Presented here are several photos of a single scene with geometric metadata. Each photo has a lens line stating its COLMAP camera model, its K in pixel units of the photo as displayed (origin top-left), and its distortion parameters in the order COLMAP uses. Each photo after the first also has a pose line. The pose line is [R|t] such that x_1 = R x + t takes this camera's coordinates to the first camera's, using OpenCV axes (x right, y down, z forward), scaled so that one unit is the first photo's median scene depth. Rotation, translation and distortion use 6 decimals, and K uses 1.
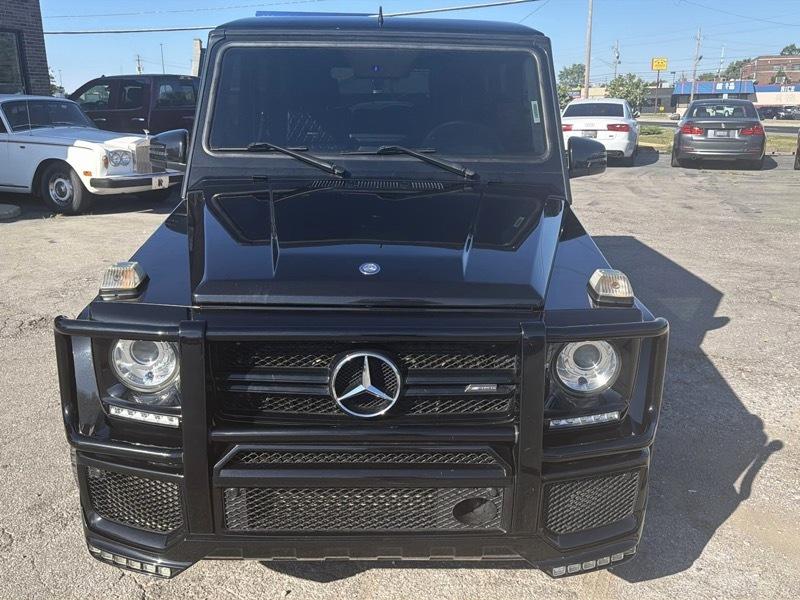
lens RADIAL K [[713.5, 0, 400.0], [0, 713.5, 300.0], [0, 0, 1]] dist [0.098830, -0.154630]
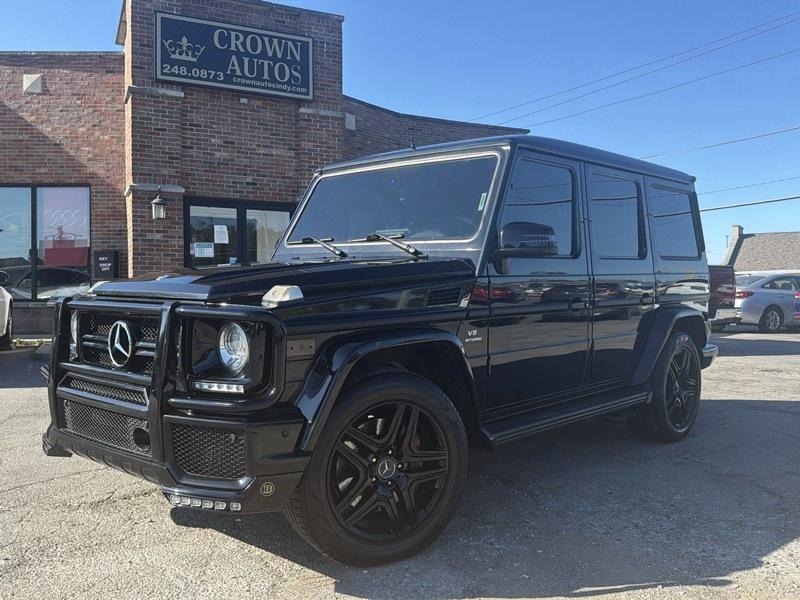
lens RADIAL K [[713.5, 0, 400.0], [0, 713.5, 300.0], [0, 0, 1]] dist [0.098830, -0.154630]
pose [[0.724057, 0.006407, -0.689710, 1.117200], [-0.182940, 0.965927, -0.183078, 0.153574], [0.665037, 0.258735, 0.700559, 0.214351]]
